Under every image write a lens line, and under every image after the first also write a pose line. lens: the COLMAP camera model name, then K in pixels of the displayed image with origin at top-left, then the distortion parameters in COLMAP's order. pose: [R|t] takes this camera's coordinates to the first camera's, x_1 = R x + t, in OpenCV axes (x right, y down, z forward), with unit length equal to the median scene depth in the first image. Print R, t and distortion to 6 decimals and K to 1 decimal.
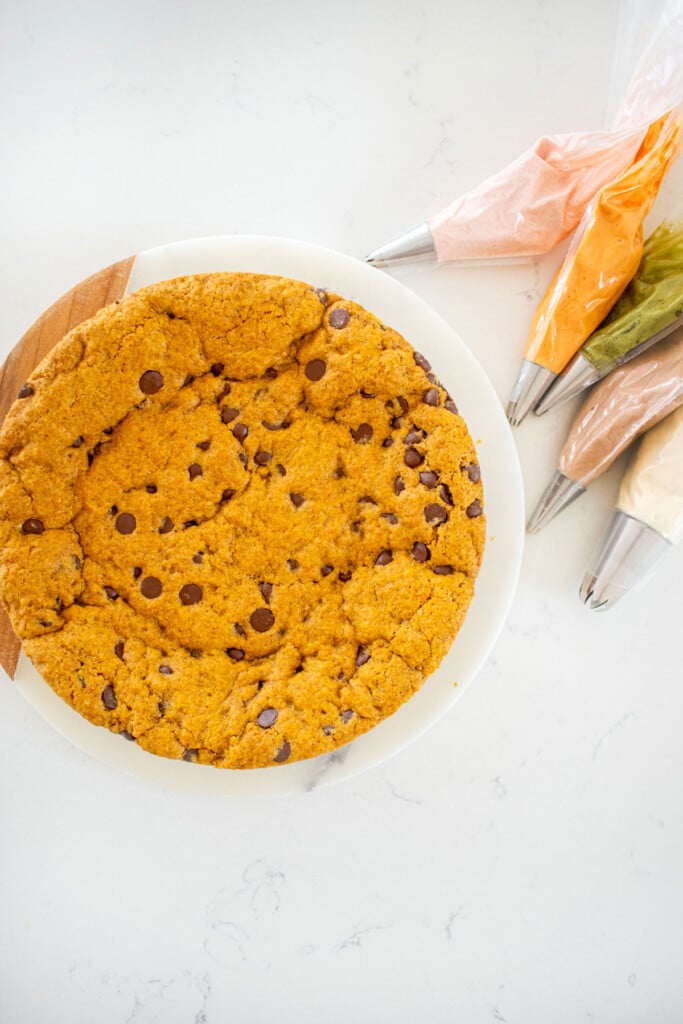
lens RADIAL K [[841.0, 0, 341.5], [0, 841.0, 512.0], [0, 0, 1]] dist [-0.104828, 0.006567]
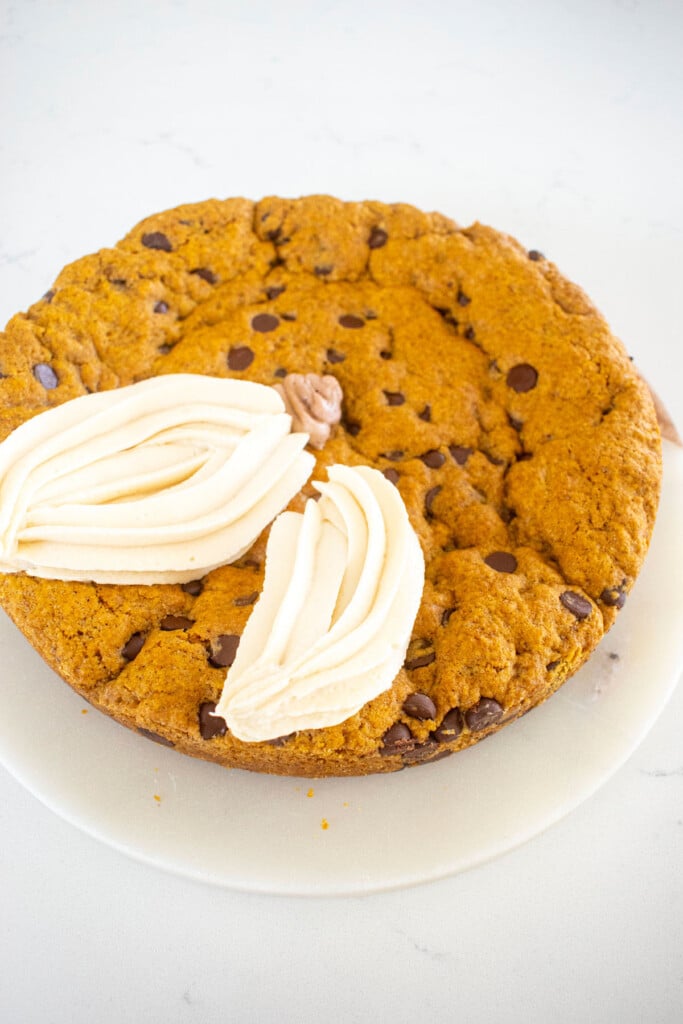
lens RADIAL K [[841.0, 0, 341.5], [0, 841.0, 512.0], [0, 0, 1]] dist [-0.104828, 0.006567]
pose [[-0.272252, 0.784159, -0.557649, 0.335566], [-0.960963, -0.251259, 0.115838, -0.115651], [-0.049279, 0.567418, 0.821954, 0.450056]]
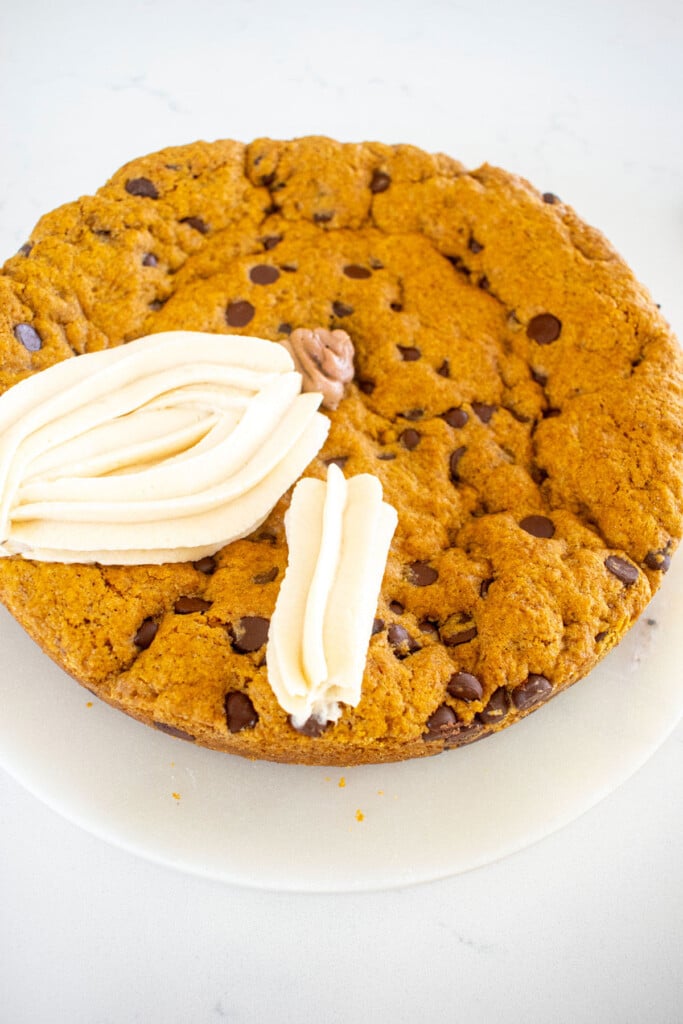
lens RADIAL K [[841.0, 0, 341.5], [0, 841.0, 512.0], [0, 0, 1]] dist [-0.104828, 0.006567]
pose [[-0.224383, 0.814111, -0.535607, 0.316027], [-0.971954, -0.226673, 0.062645, -0.067192], [-0.070408, 0.534642, 0.842141, 0.496700]]
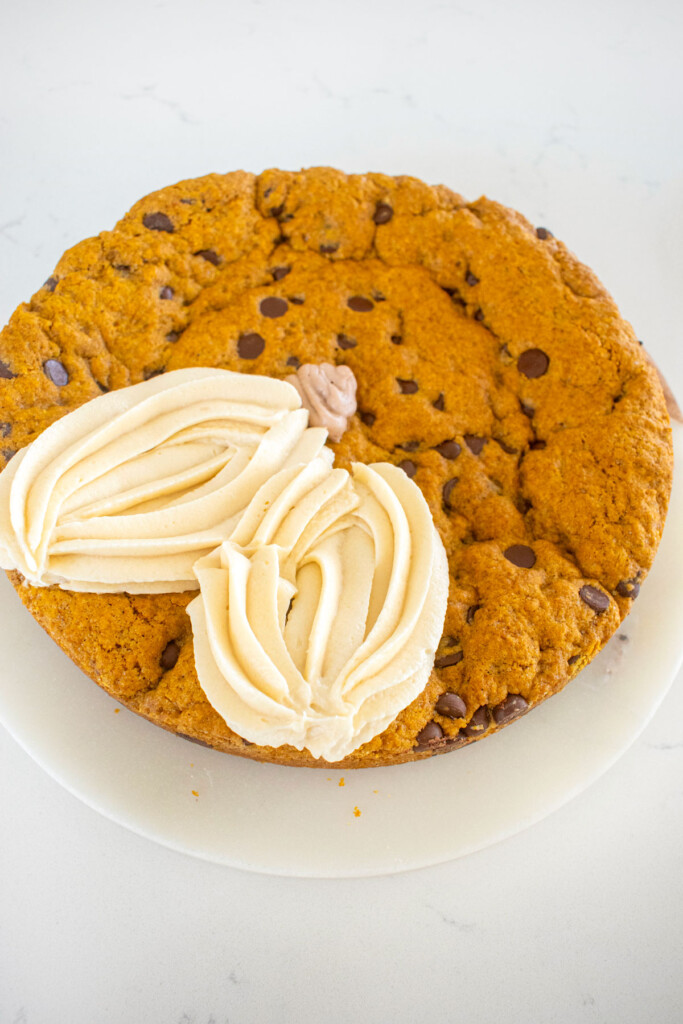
lens RADIAL K [[841.0, 0, 341.5], [0, 841.0, 512.0], [0, 0, 1]] dist [-0.104828, 0.006567]
pose [[-0.232872, 0.840408, -0.489372, 0.300777], [-0.969578, -0.239661, 0.049807, -0.055394], [-0.075425, 0.486083, 0.870652, 0.411780]]
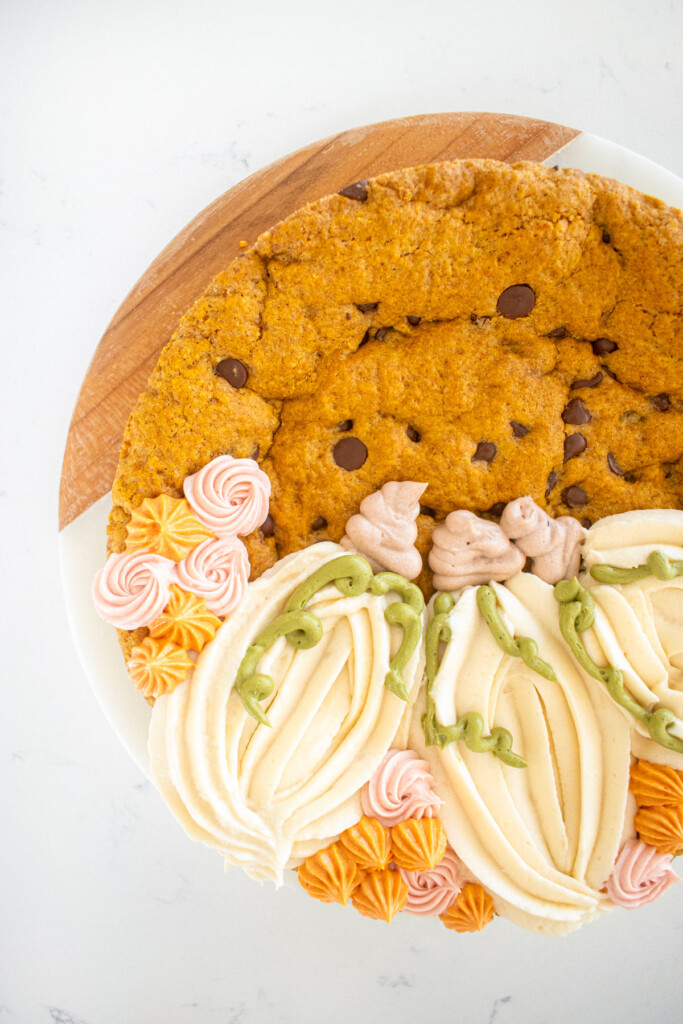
lens RADIAL K [[745.3, 0, 341.0], [0, 745.3, 497.3], [0, 0, 1]] dist [-0.099214, 0.001660]
pose [[0.804821, 0.592719, 0.030778, -0.264158], [-0.593517, 0.803707, 0.042341, 0.021397], [0.000360, -0.052344, 0.998629, 0.426950]]
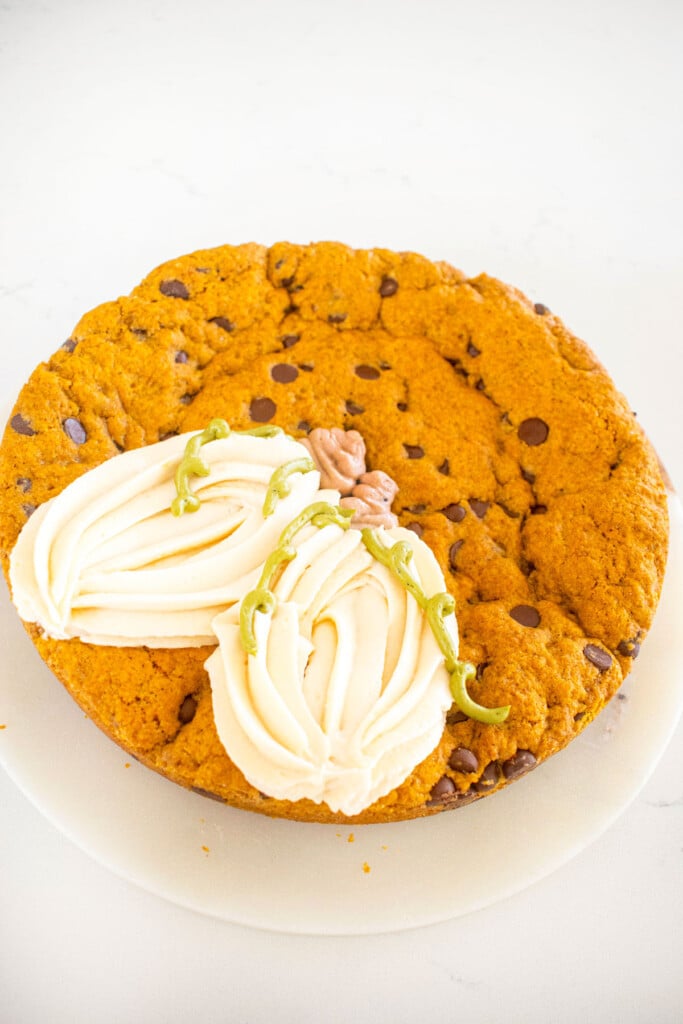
lens RADIAL K [[841.0, 0, 341.5], [0, 841.0, 512.0], [0, 0, 1]] dist [-0.104828, 0.006567]
pose [[-0.225753, 0.795527, -0.562292, 0.324345], [-0.967493, -0.250620, 0.033861, -0.023756], [-0.113984, 0.551658, 0.826245, 0.399464]]
